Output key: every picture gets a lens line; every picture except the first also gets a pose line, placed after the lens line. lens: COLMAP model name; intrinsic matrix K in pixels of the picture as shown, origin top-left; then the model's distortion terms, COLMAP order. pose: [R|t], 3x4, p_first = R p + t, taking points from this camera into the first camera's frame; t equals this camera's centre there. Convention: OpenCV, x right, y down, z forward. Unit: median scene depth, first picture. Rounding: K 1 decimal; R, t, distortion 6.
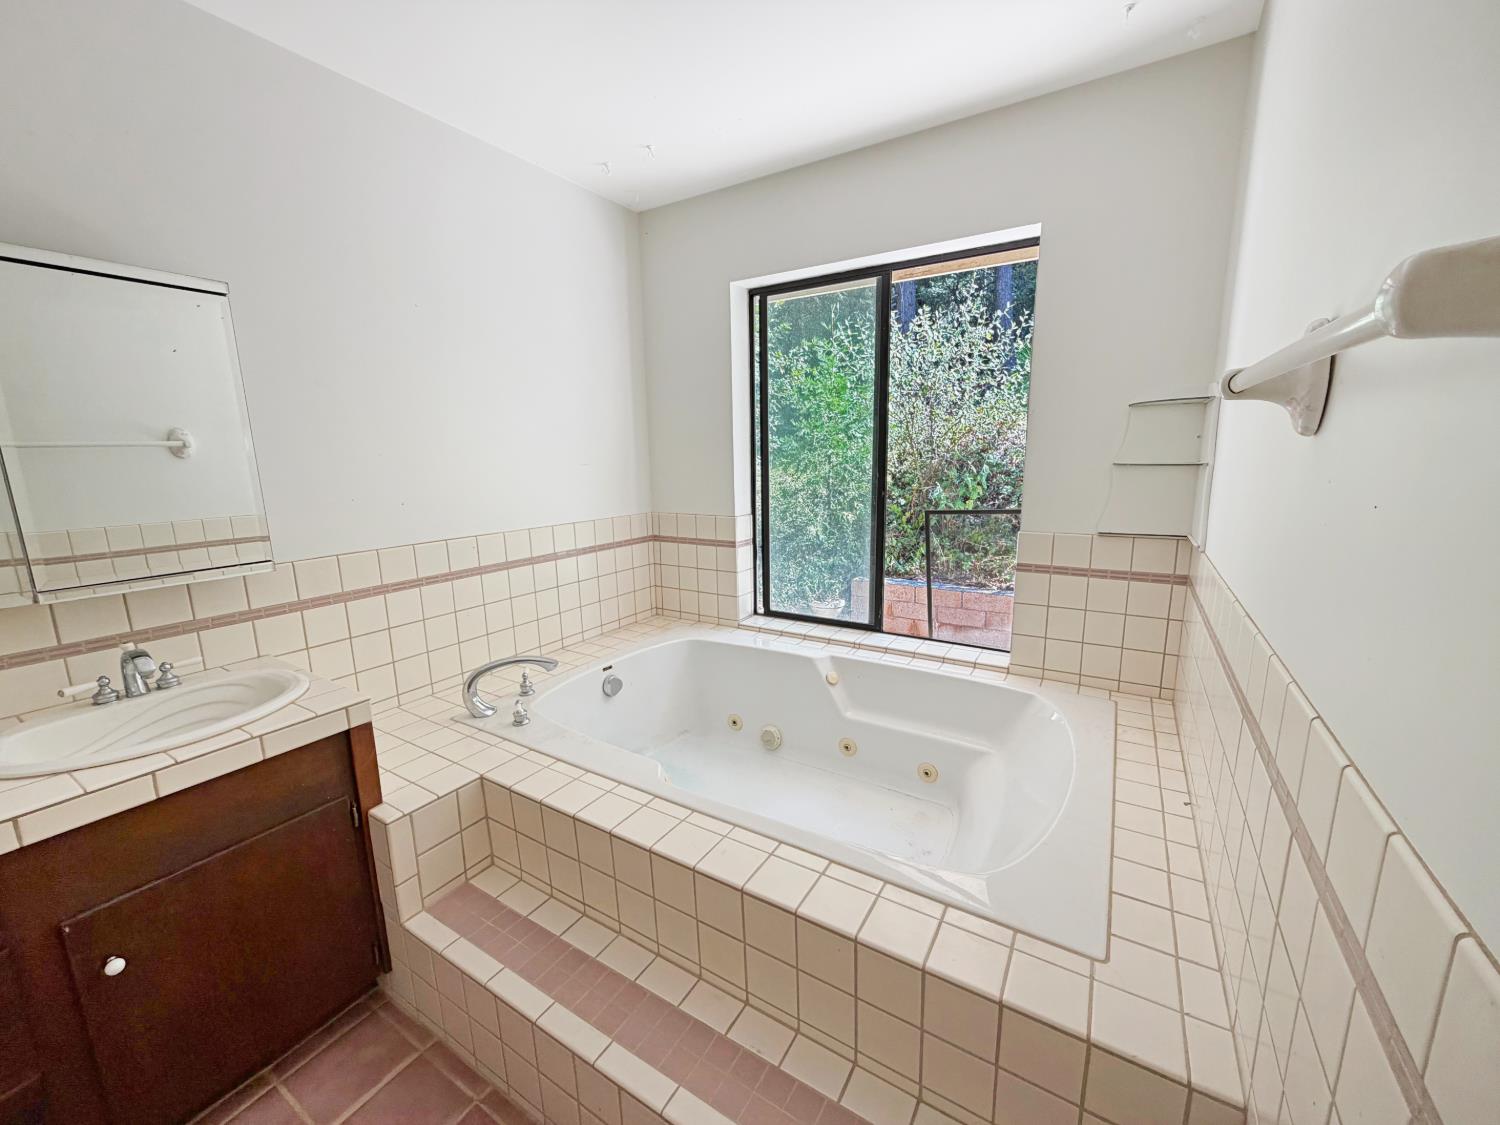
lens RADIAL K [[593.4, 0, 750.0], [0, 593.4, 562.5], [0, 0, 1]] dist [-0.000037, -0.000073]
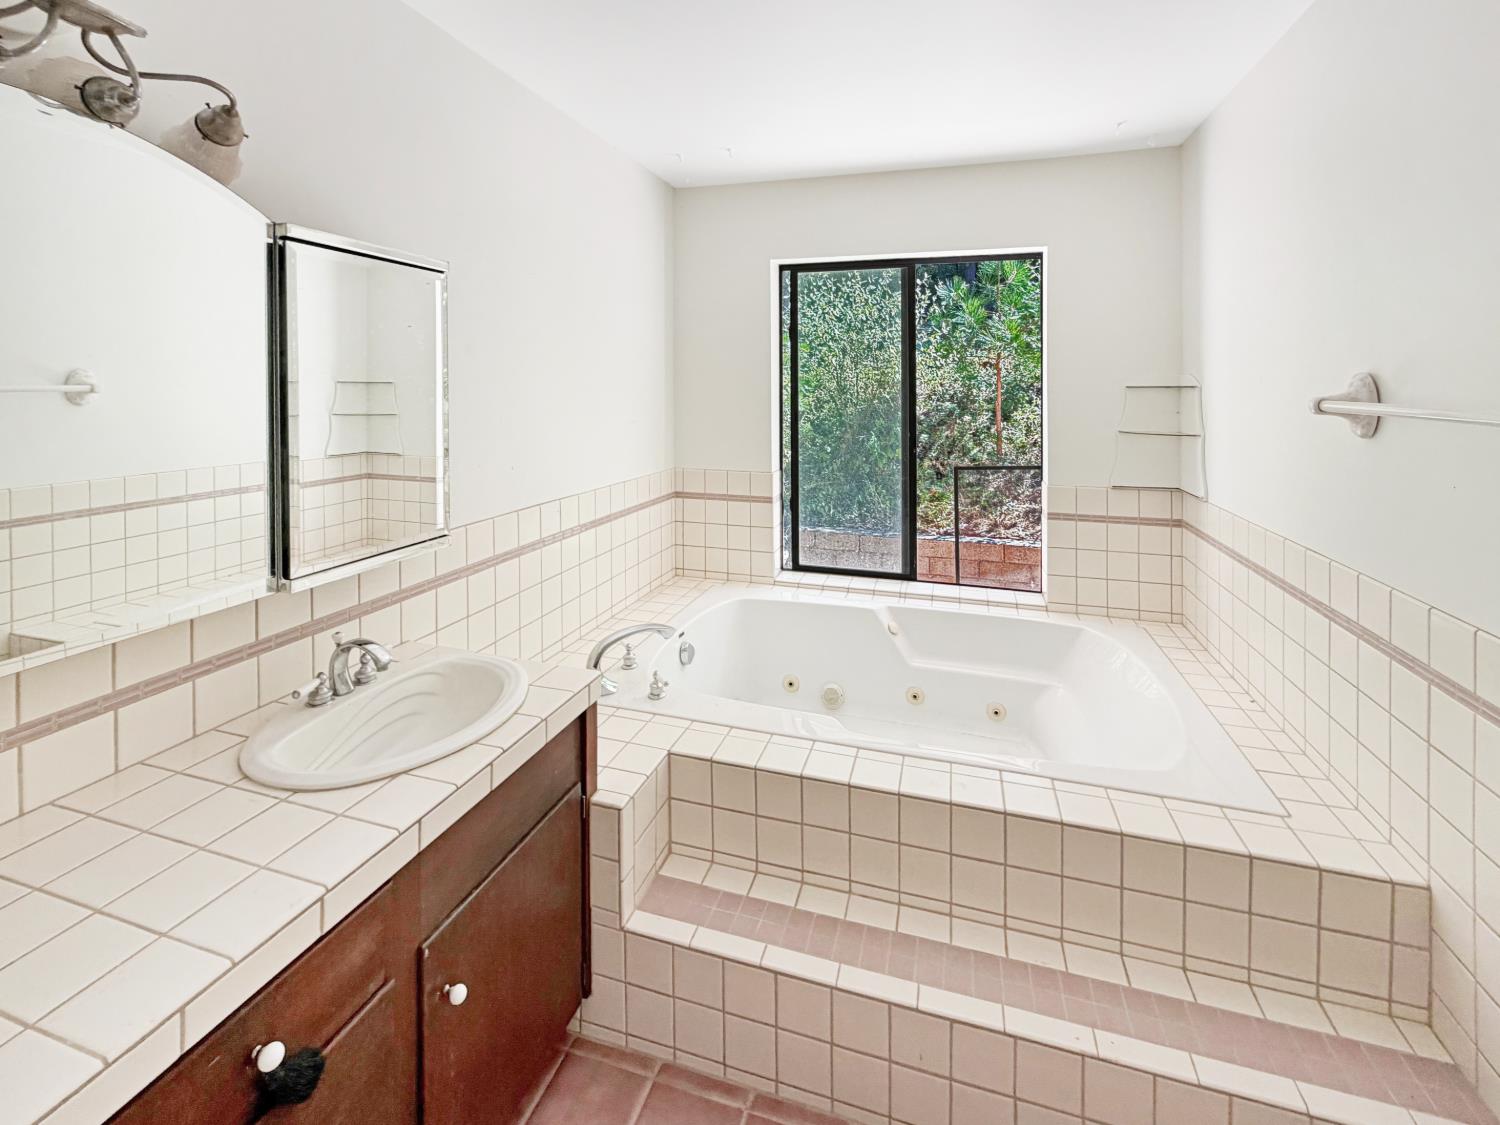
lens RADIAL K [[654.0, 0, 758.6], [0, 654.0, 388.4], [0, 0, 1]] dist [0.000871, 0.000152]
pose [[0.964351, 0.022354, 0.263680, -0.414754], [0.026073, 0.983551, -0.178738, -0.022315], [-0.263339, 0.179241, 0.947906, -0.114522]]
